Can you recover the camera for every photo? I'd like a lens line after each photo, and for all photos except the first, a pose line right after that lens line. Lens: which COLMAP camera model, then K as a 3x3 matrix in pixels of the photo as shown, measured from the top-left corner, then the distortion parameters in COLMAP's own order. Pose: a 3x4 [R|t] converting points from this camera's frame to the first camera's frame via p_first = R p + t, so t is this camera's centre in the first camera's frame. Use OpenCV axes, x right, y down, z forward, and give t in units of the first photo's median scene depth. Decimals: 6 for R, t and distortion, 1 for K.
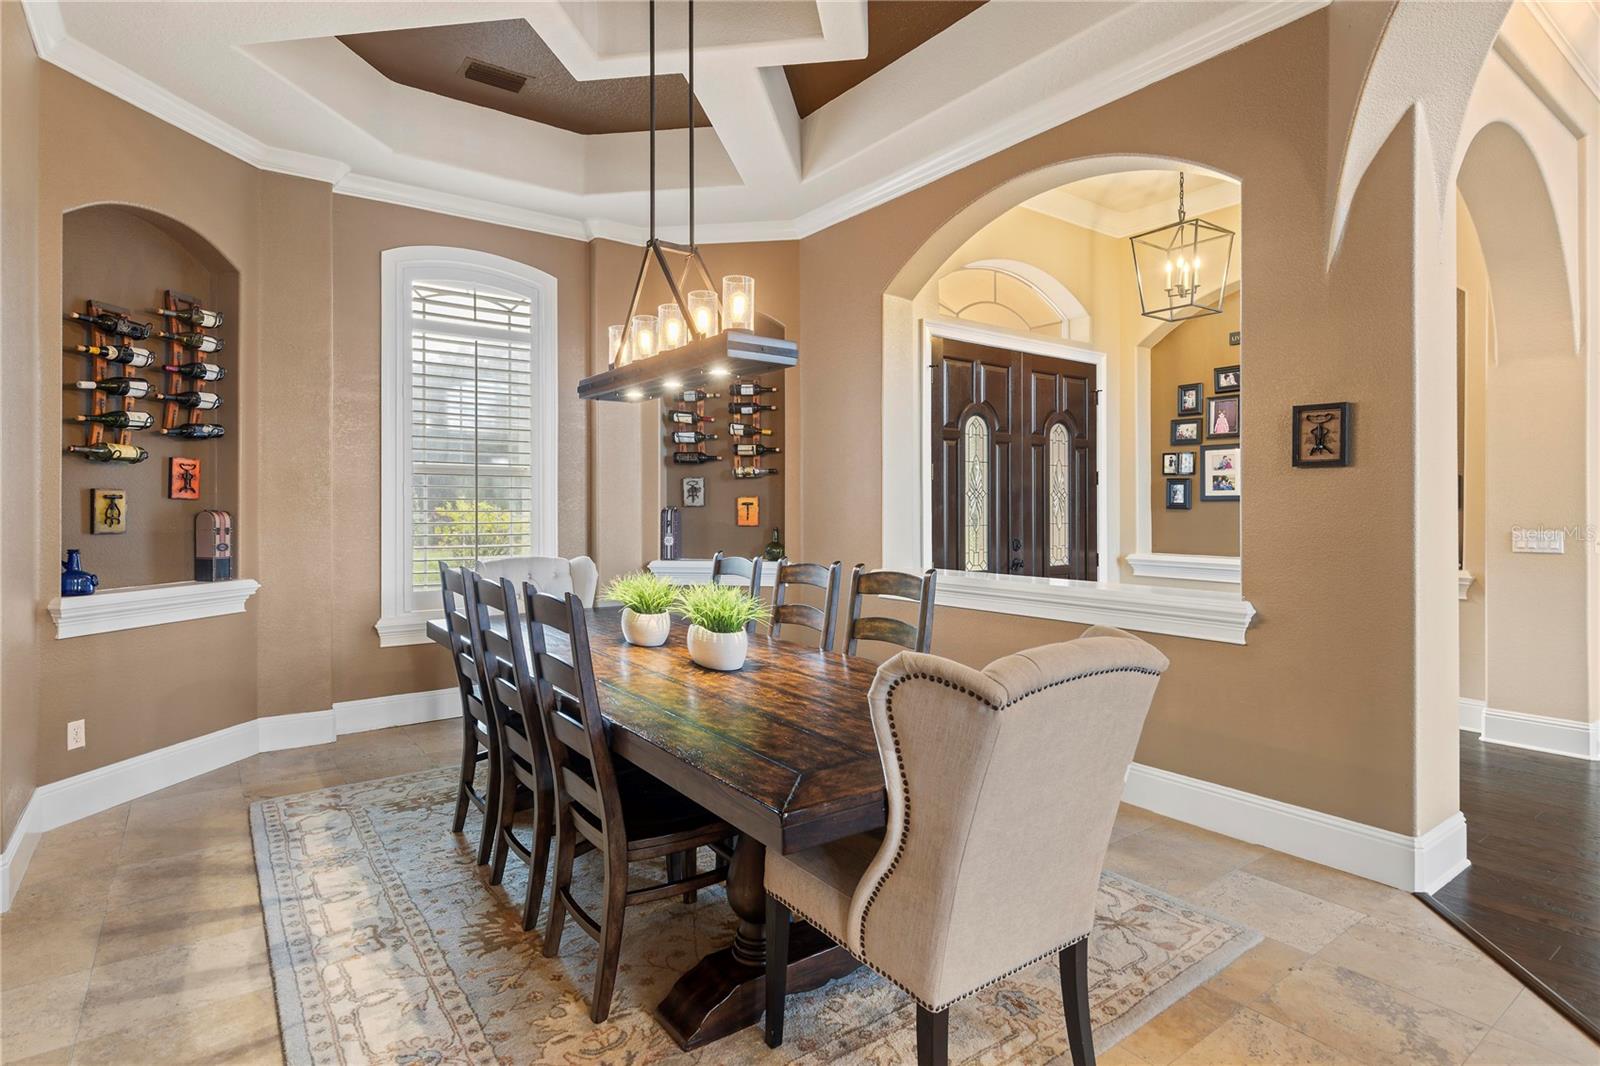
lens RADIAL K [[822.7, 0, 803.9], [0, 822.7, 505.7], [0, 0, 1]] dist [0.003062, 0.000885]
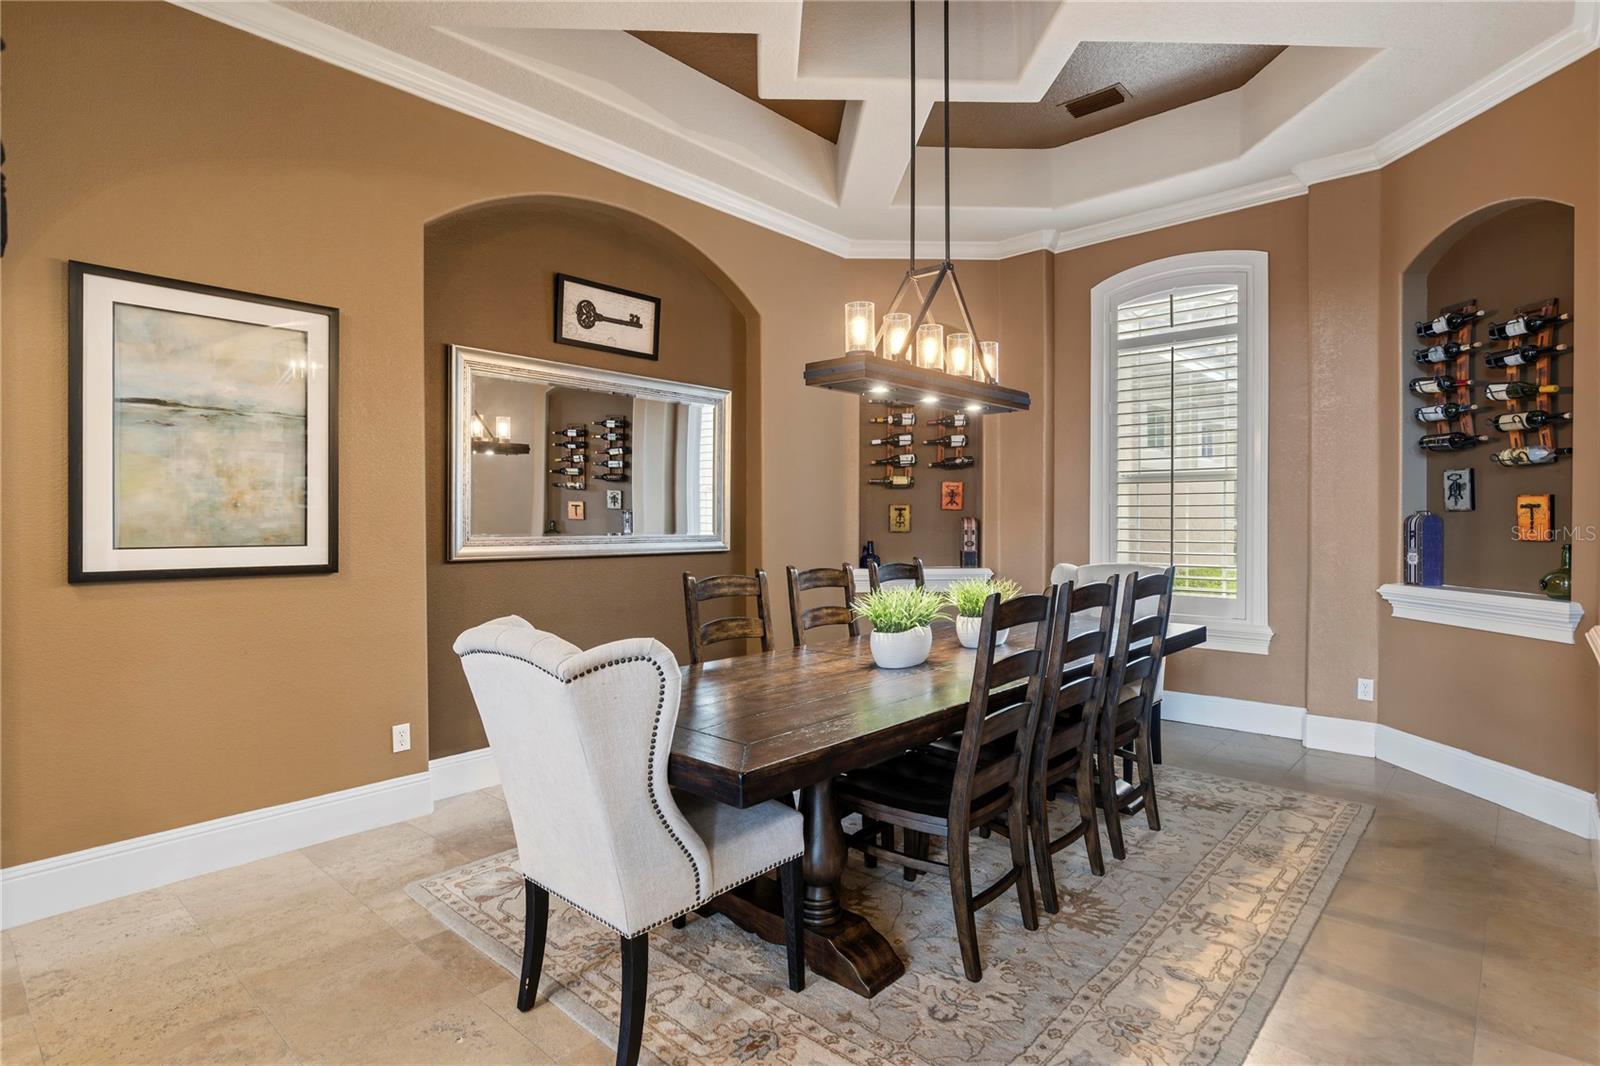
lens RADIAL K [[812.6, 0, 805.5], [0, 812.6, 530.8], [0, 0, 1]] dist [0.000136, 0.000115]
pose [[0.200642, 0.012556, -0.979584, 0.589236], [0.004216, 0.999898, 0.013680, 0.008067], [0.979656, -0.006874, 0.200568, 0.446530]]
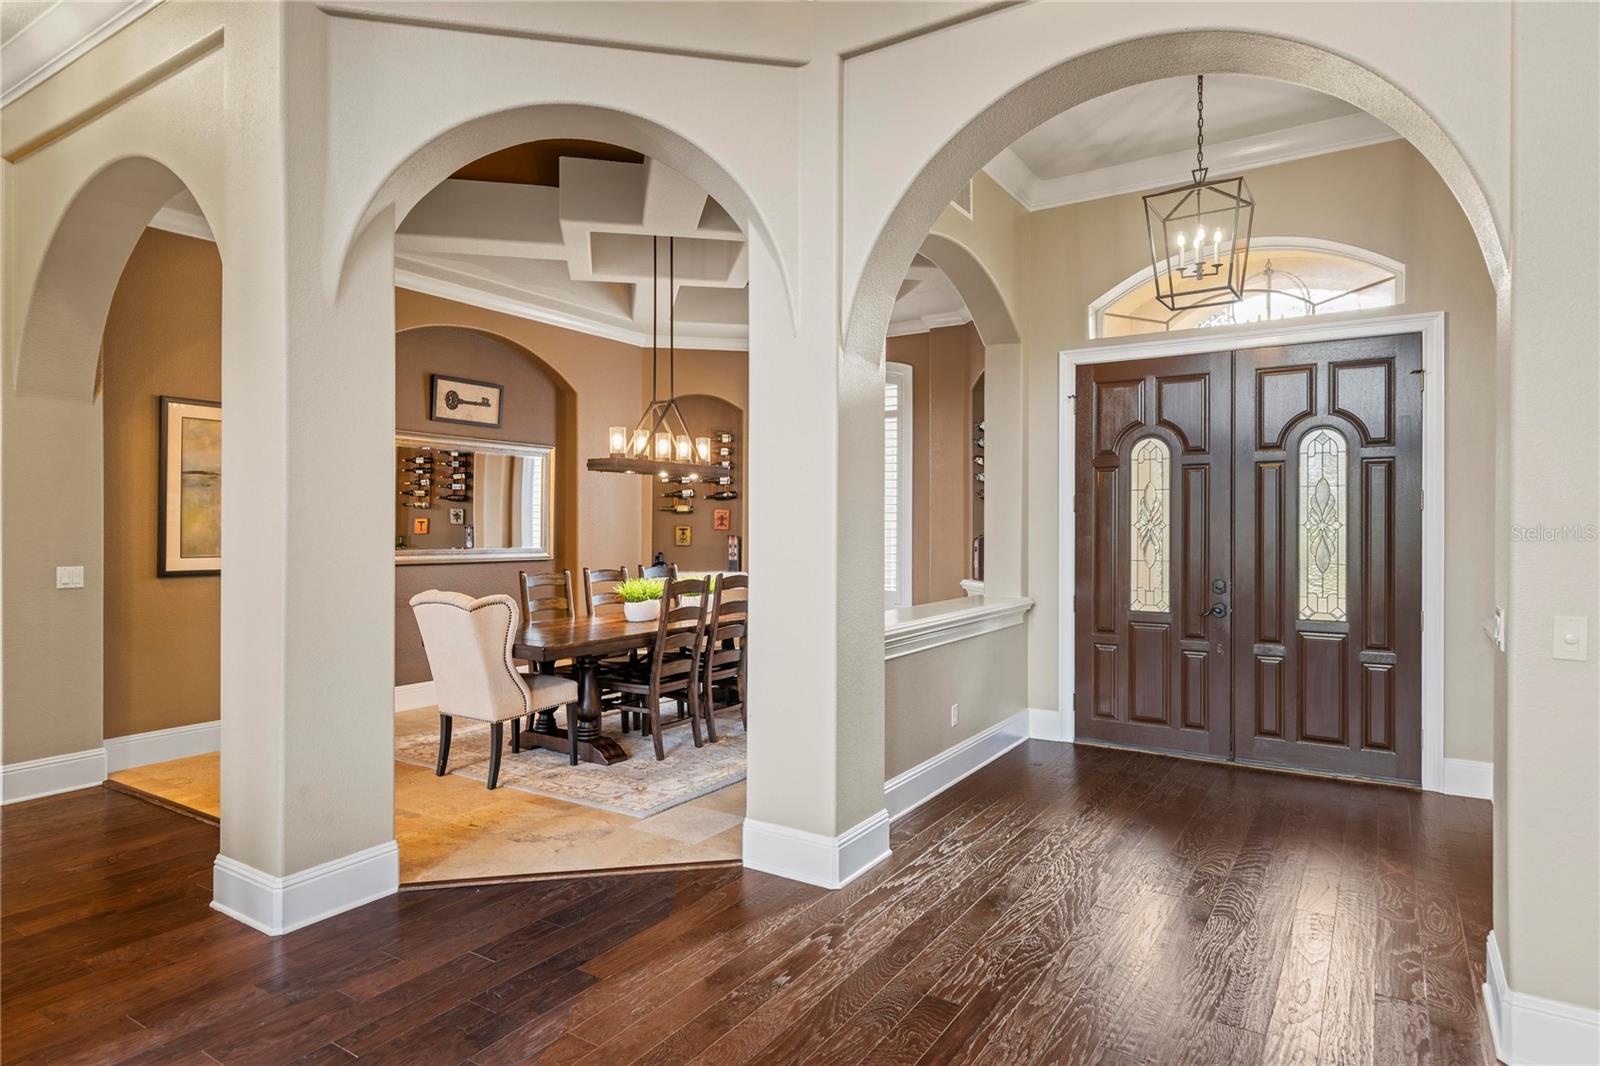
lens RADIAL K [[904.1, 0, 804.3], [0, 904.1, 523.1], [0, 0, 1]] dist [0.004169, -0.000655]
pose [[0.352941, -0.004793, -0.935633, 1.339056], [0.000608, 0.999988, -0.004893, -0.013195], [0.935645, 0.001158, 0.352940, 0.402828]]
